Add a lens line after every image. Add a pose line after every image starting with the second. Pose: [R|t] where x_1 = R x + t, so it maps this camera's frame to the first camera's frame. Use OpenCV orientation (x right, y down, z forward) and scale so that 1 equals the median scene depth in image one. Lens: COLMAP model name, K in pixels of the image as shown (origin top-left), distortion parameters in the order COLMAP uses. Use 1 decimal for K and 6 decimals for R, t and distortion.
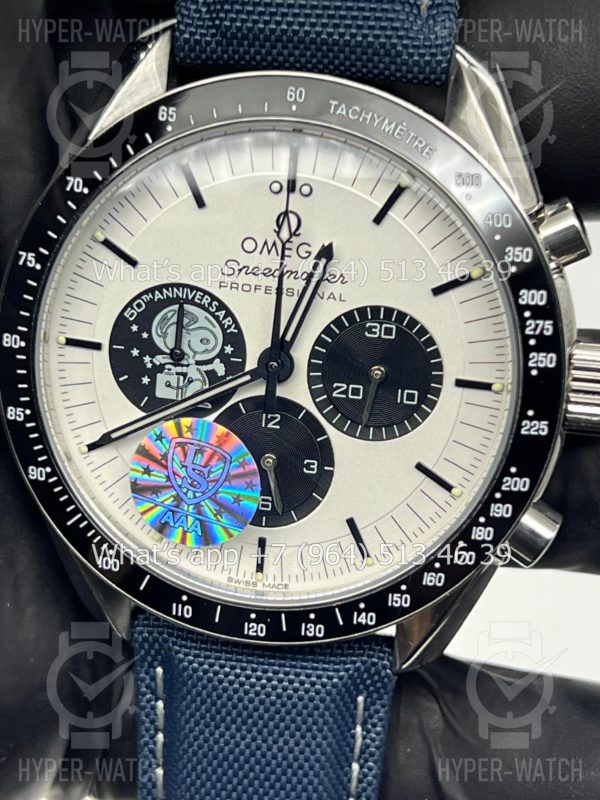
lens RADIAL K [[1840.8, 0, 300.0], [0, 1840.8, 400.0], [0, 0, 1]] dist [0.200644, -0.783357]
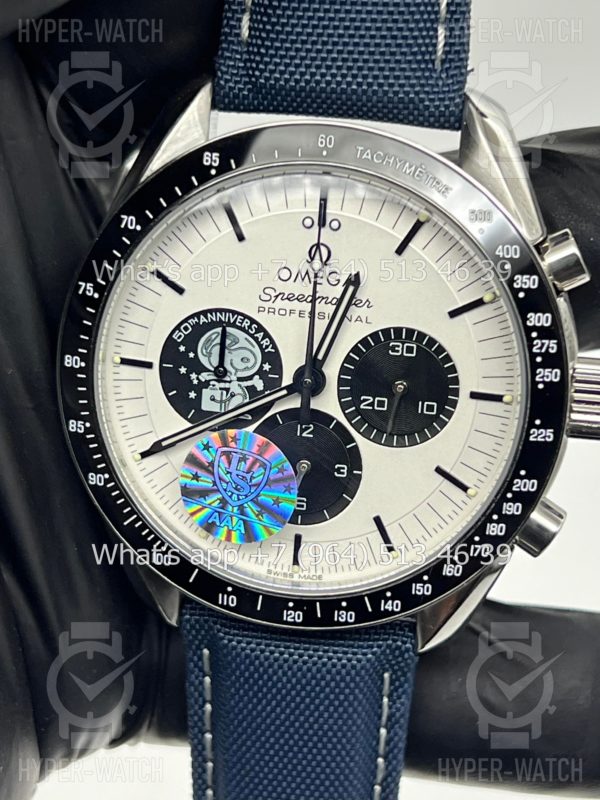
lens RADIAL K [[1840.8, 0, 300.0], [0, 1840.8, 400.0], [0, 0, 1]] dist [0.200644, -0.783357]
pose [[0.999909, -0.011663, 0.006841, -0.026503], [0.011531, 0.999751, 0.019091, -0.028610], [-0.007062, -0.019010, 0.999794, -0.118573]]
